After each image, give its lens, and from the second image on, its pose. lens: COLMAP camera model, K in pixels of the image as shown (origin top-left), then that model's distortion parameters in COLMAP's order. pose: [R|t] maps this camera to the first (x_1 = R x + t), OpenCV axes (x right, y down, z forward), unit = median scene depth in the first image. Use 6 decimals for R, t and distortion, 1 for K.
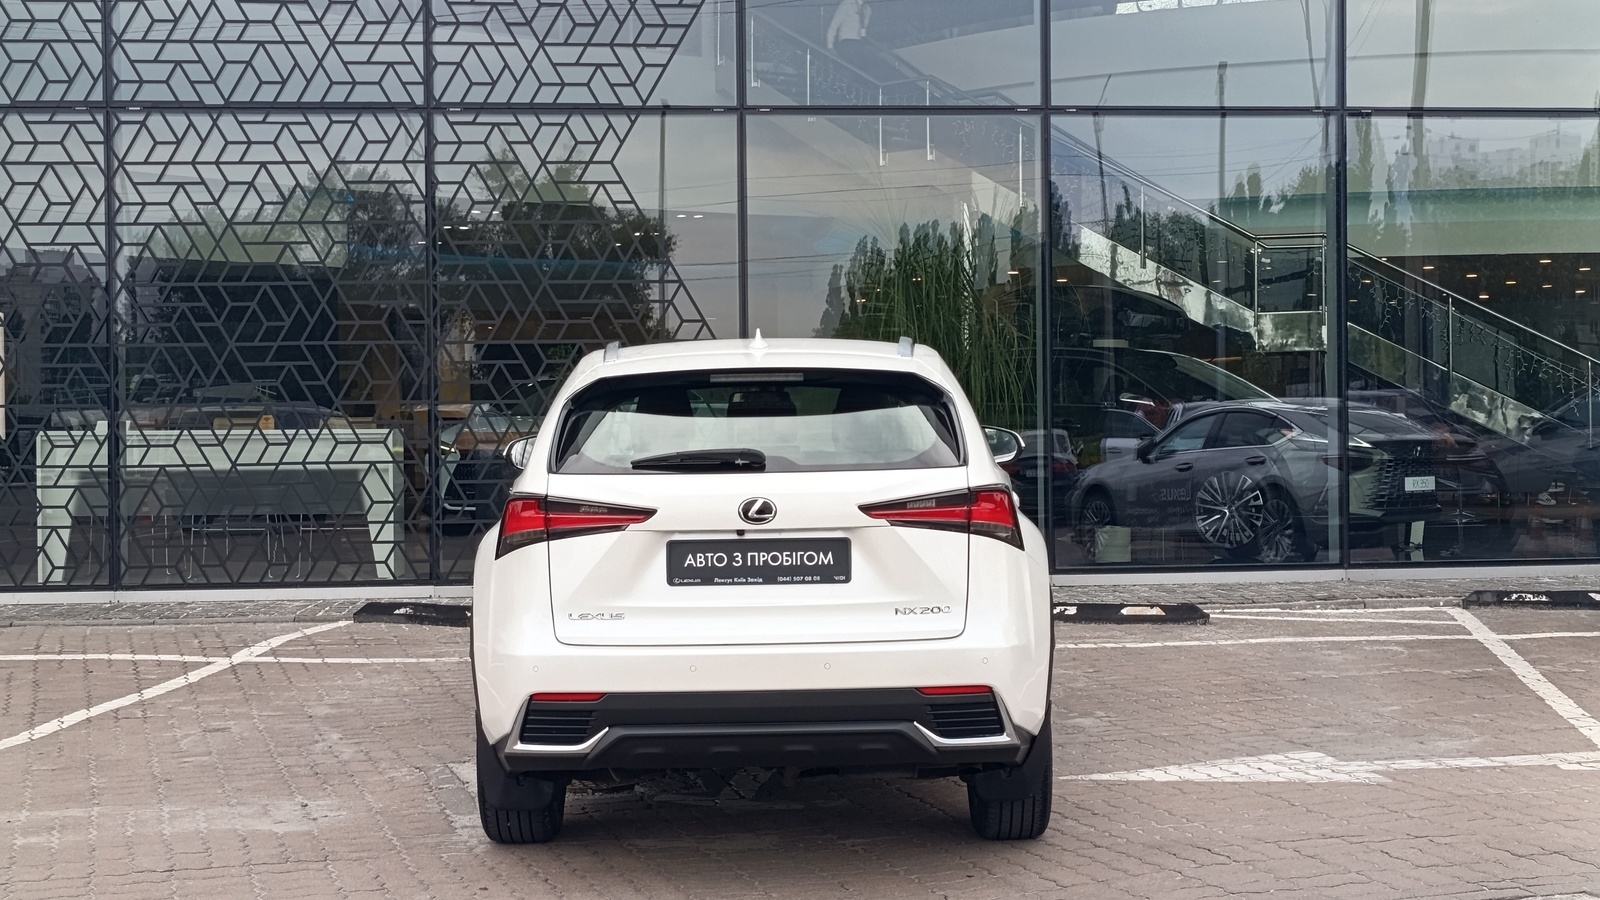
lens RADIAL K [[2215.1, 0, 787.2], [0, 2215.1, 433.6], [0, 0, 1]] dist [0.059371, 0.000000]
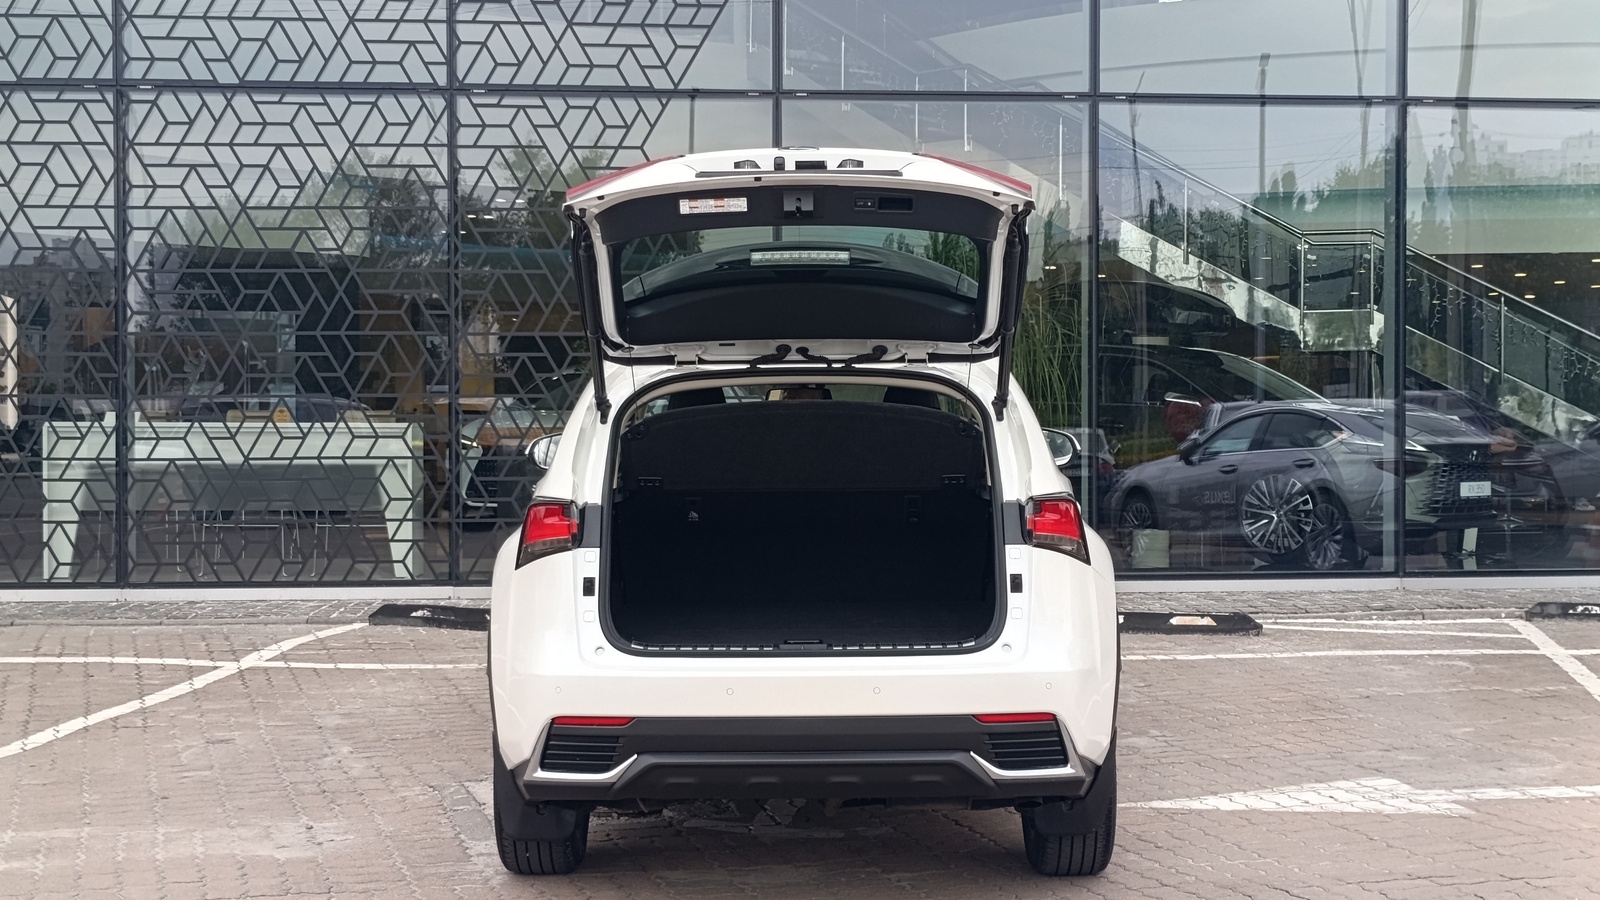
lens RADIAL K [[2215.1, 0, 804.8], [0, 2215.1, 446.3], [0, 0, 1]] dist [0.059371, 0.000000]
pose [[0.999955, 0.009014, -0.003100, -0.004348], [-0.008989, 0.999927, 0.008124, -0.001420], [0.003173, -0.008096, 0.999962, 0.038745]]
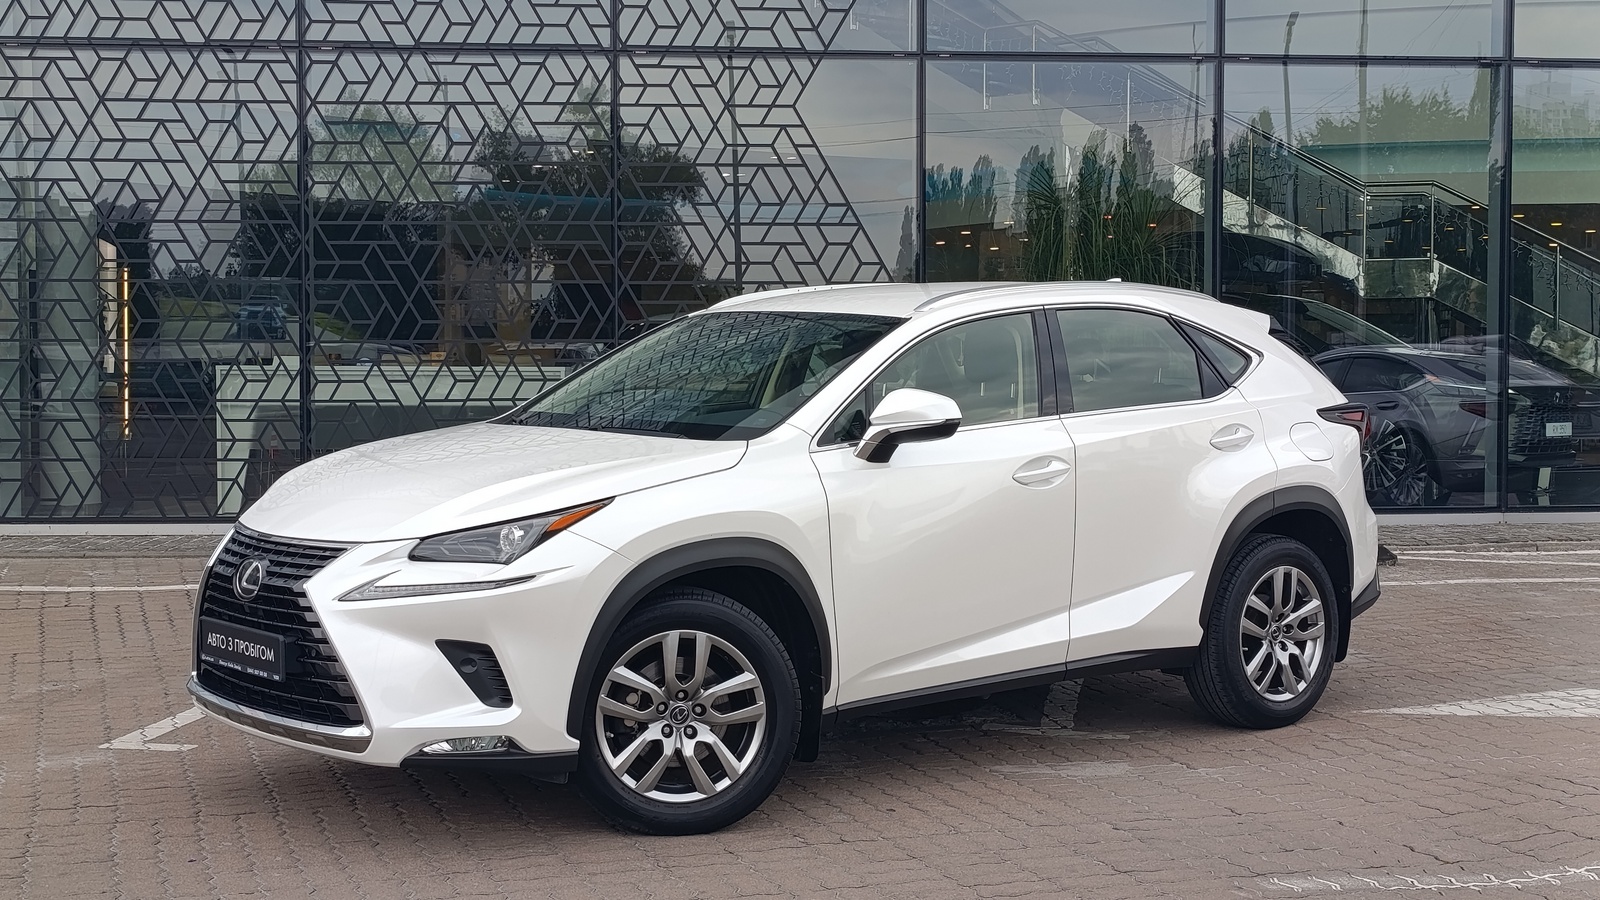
lens RADIAL K [[2215.1, 0, 788.5], [0, 2215.1, 438.8], [0, 0, 1]] dist [0.059371, 0.000000]
pose [[0.999878, 0.008934, 0.012806, -0.093982], [-0.009315, 0.999507, 0.029995, -0.000624], [-0.012531, -0.030111, 0.999468, -0.018837]]
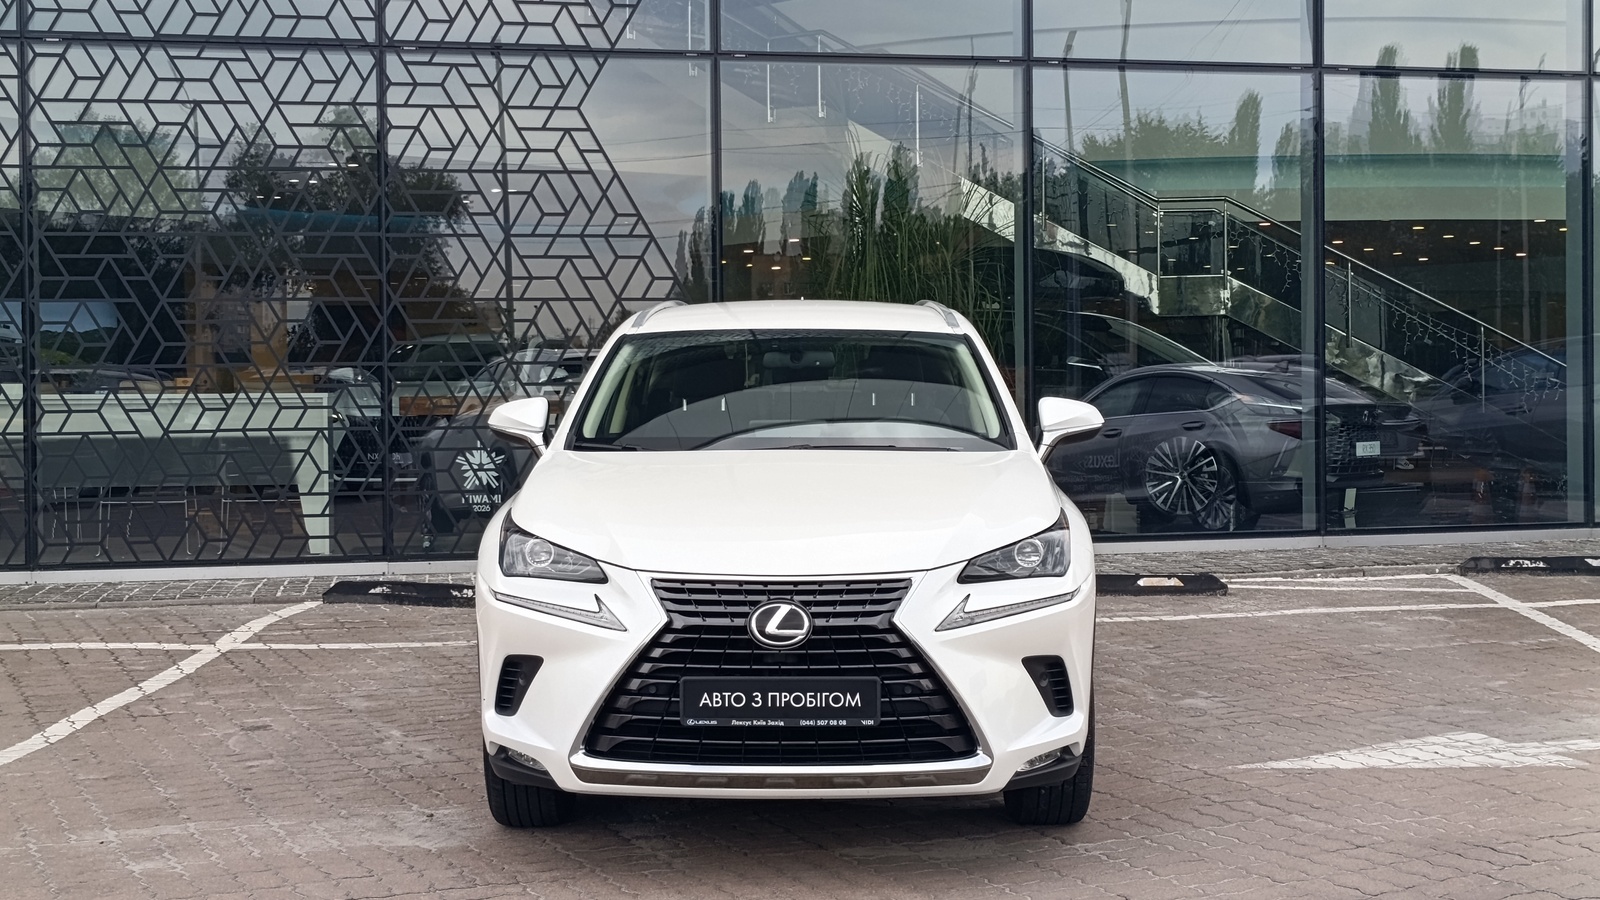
lens RADIAL K [[2215.1, 0, 809.3], [0, 2215.1, 418.0], [0, 0, 1]] dist [0.059371, 0.000000]
pose [[0.991904, -0.000950, 0.126984, -0.102438], [-0.000195, 0.999959, 0.009003, 0.000028], [-0.126988, -0.008954, 0.991864, 0.057028]]
